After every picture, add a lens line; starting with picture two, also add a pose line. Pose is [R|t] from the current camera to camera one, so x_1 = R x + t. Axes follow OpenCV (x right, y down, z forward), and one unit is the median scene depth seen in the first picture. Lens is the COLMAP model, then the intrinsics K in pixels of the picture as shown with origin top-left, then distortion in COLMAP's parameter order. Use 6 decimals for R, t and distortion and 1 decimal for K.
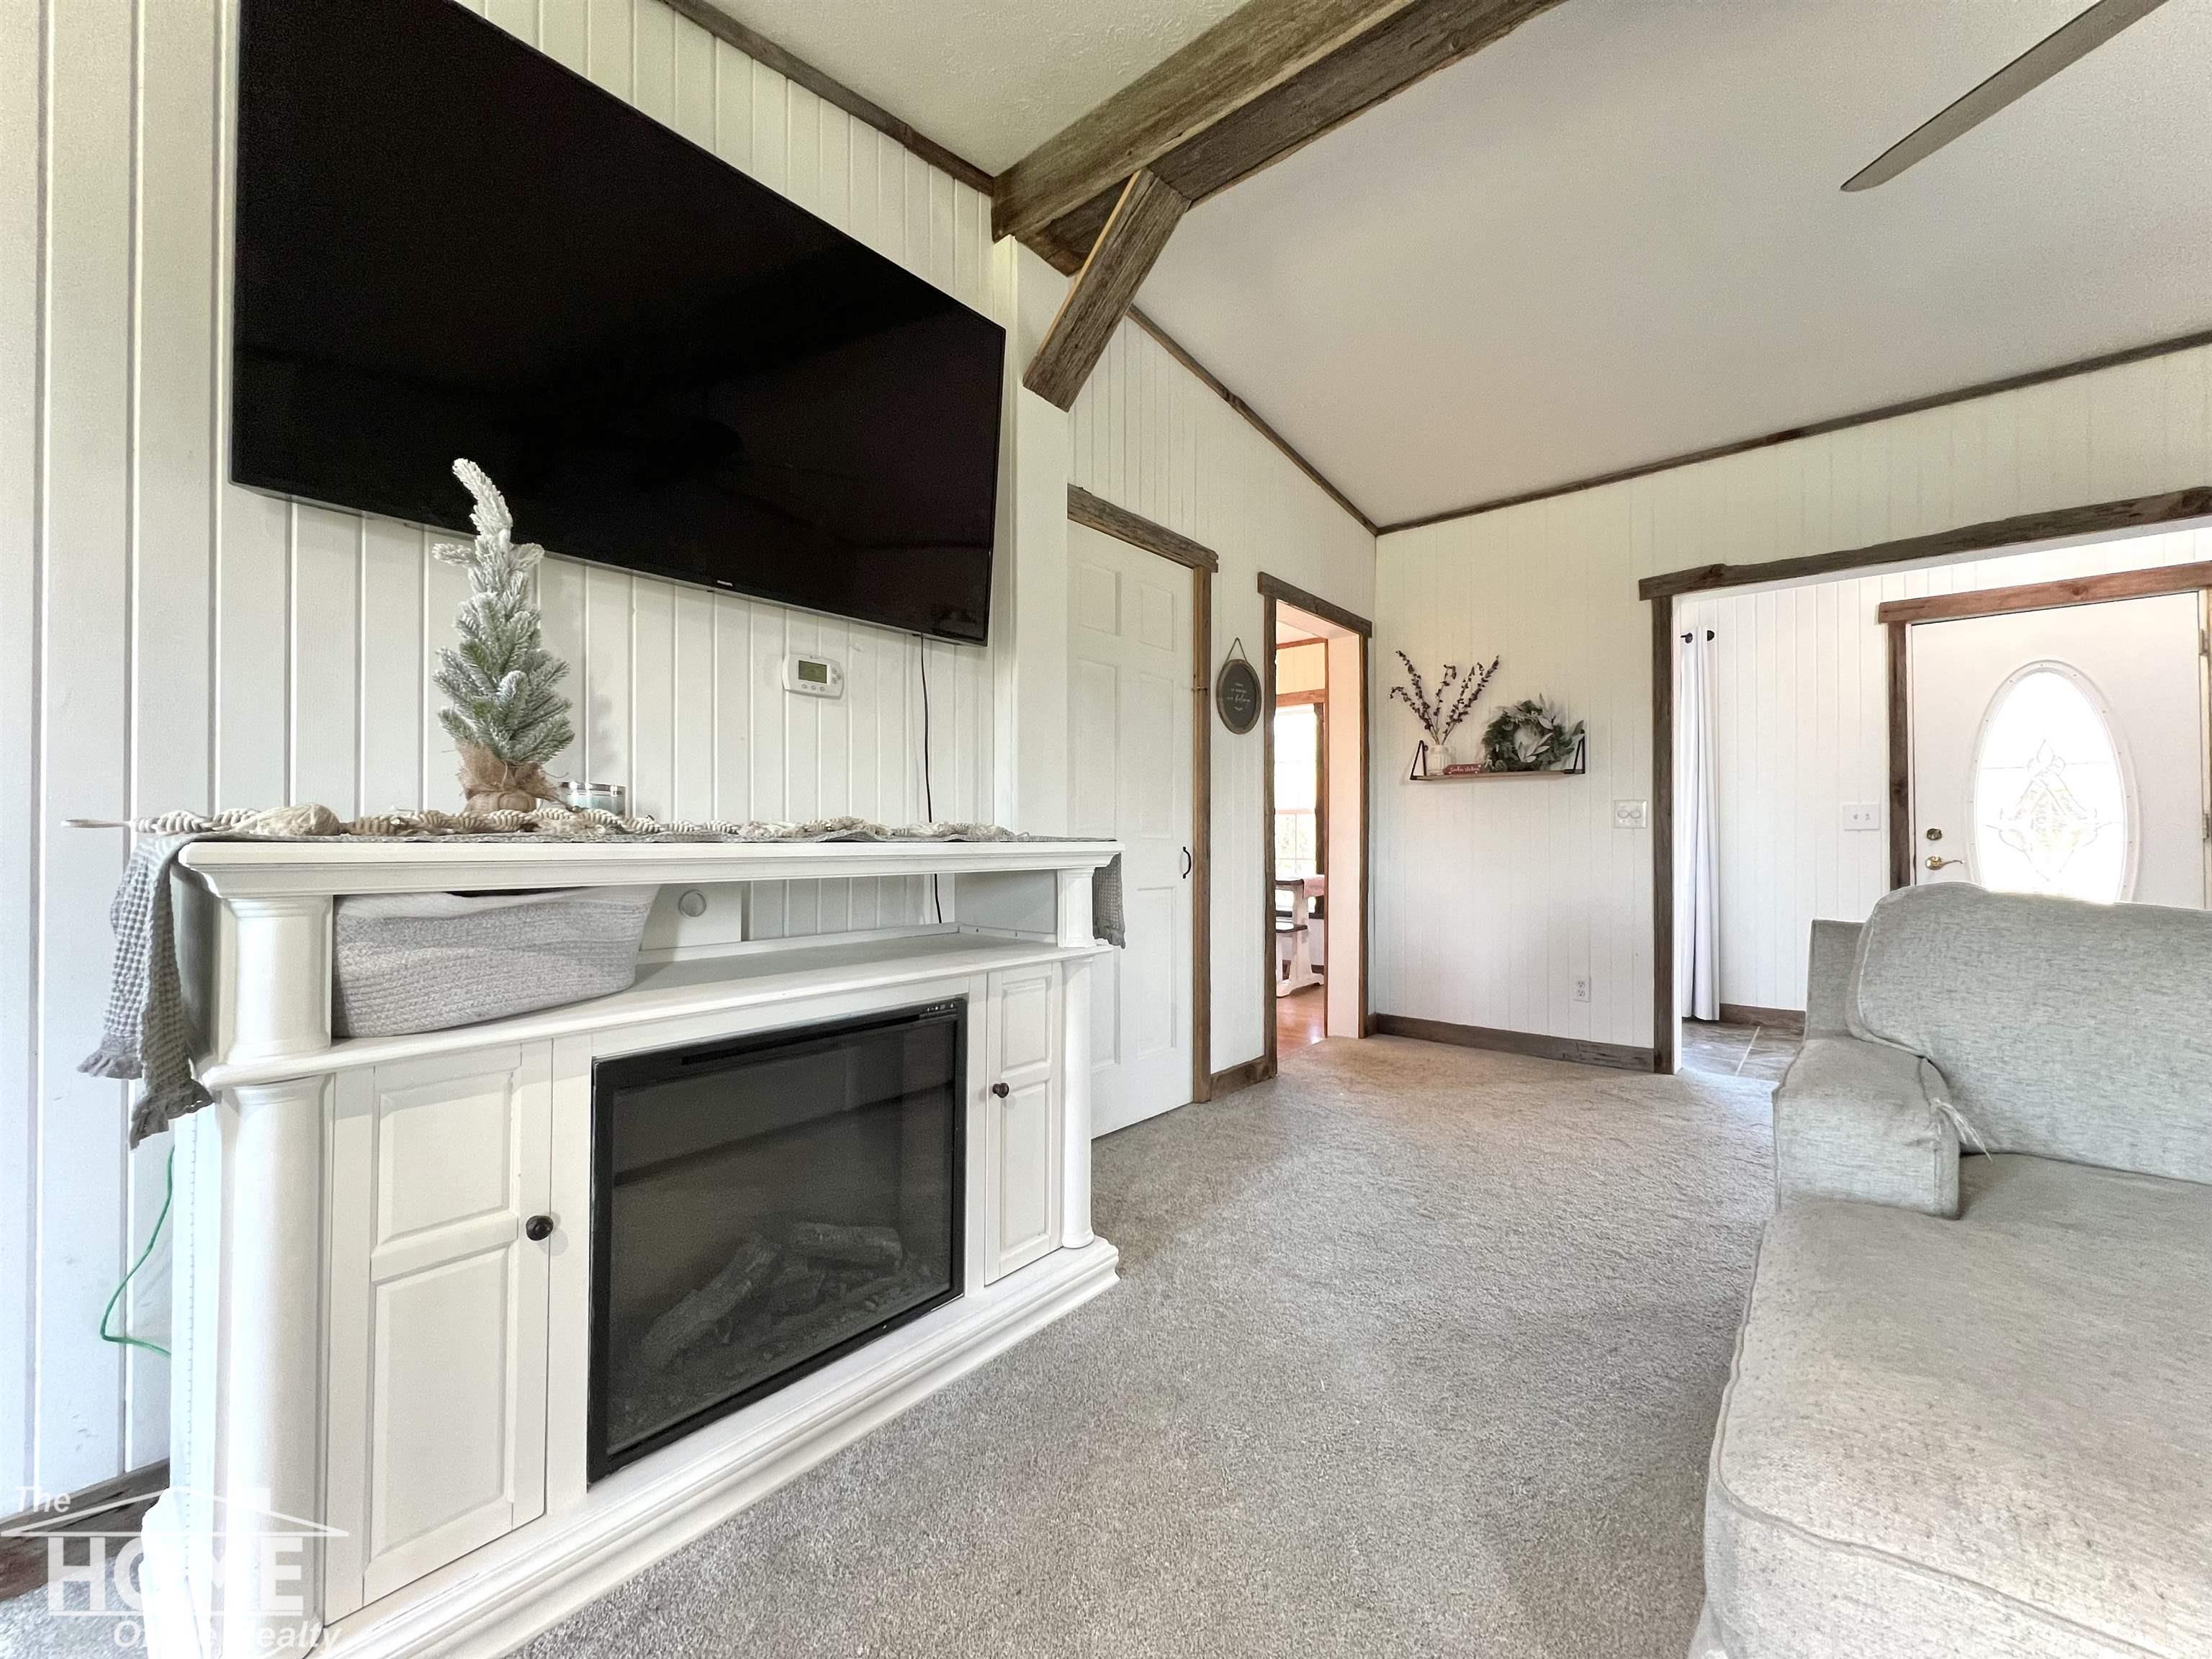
lens RADIAL K [[883.2, 0, 1108.7], [0, 883.2, 832.1], [0, 0, 1]] dist [-0.000437, 0.000504]
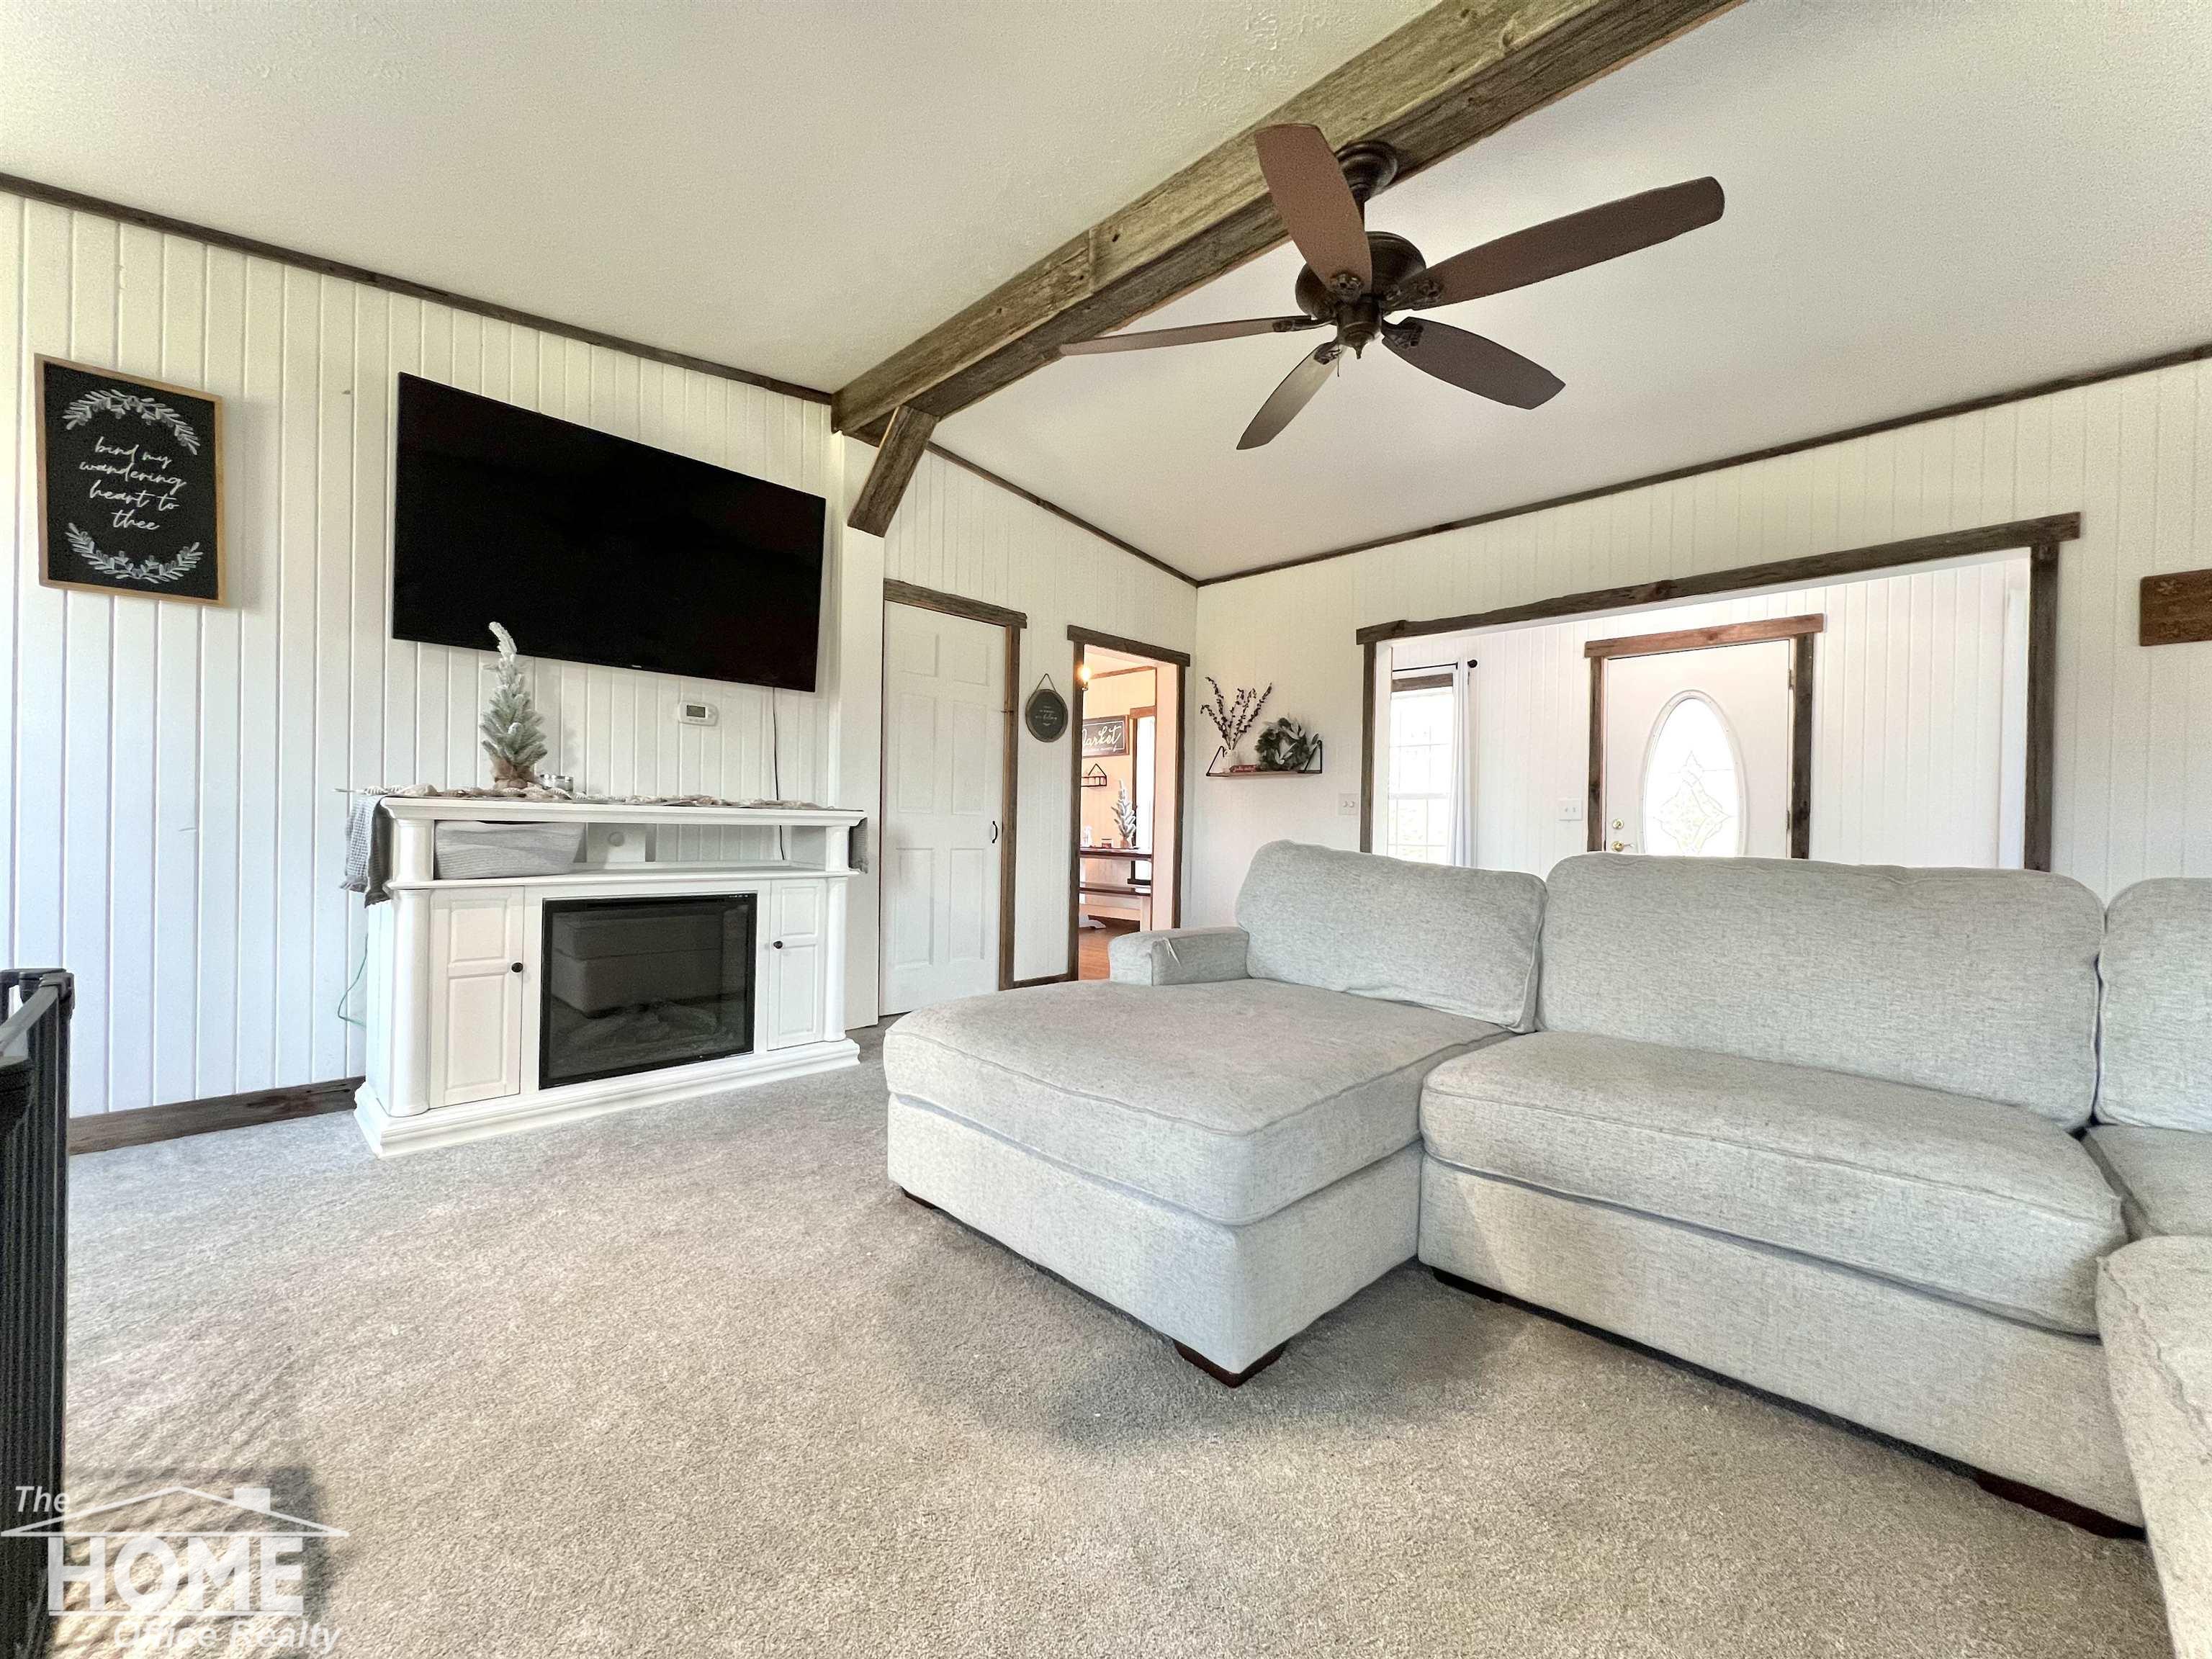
lens RADIAL K [[883.2, 0, 1108.7], [0, 883.2, 832.1], [0, 0, 1]] dist [-0.000437, 0.000504]
pose [[0.997361, 0.017468, -0.070462, 0.516311], [-0.016604, 0.999780, 0.012828, 0.017727], [0.070671, -0.011624, 0.997432, -0.583647]]
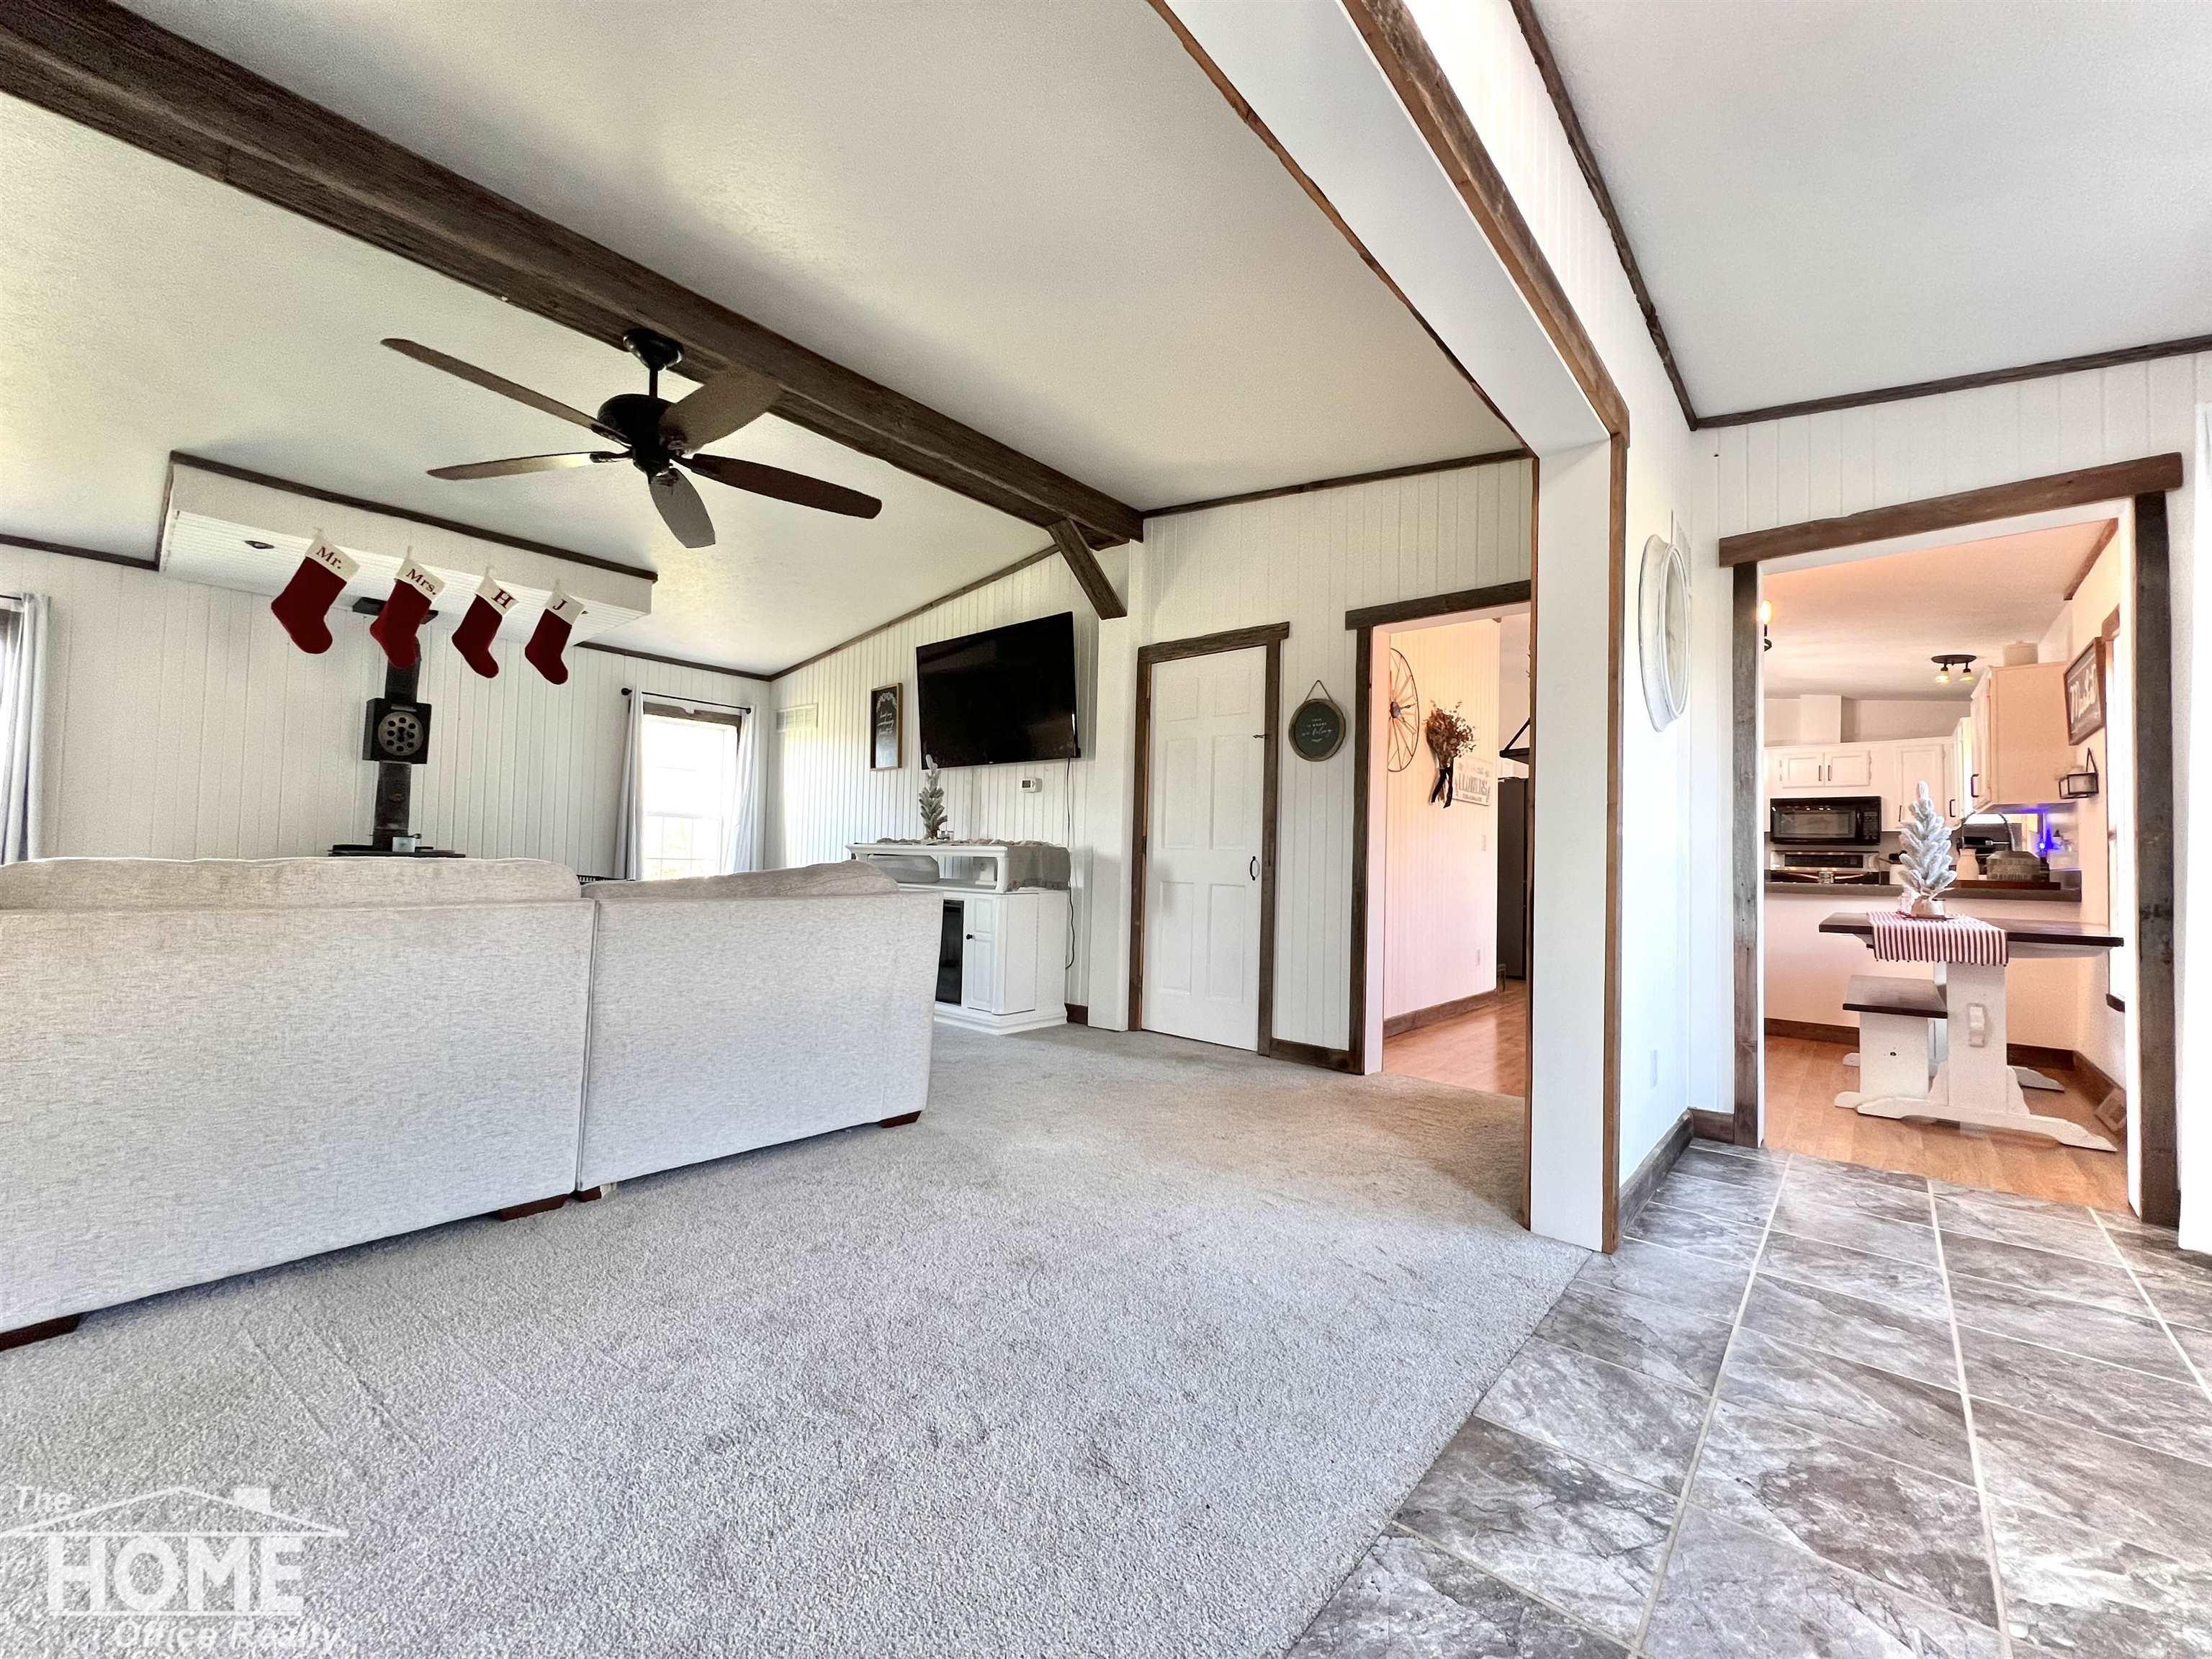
lens RADIAL K [[883.2, 0, 1108.7], [0, 883.2, 832.1], [0, 0, 1]] dist [-0.000437, 0.000504]
pose [[-0.017205, -0.030094, -0.999399, 1.959976], [-0.015768, 0.999431, -0.029823, 0.031584], [0.999728, 0.015246, -0.017670, 1.109145]]
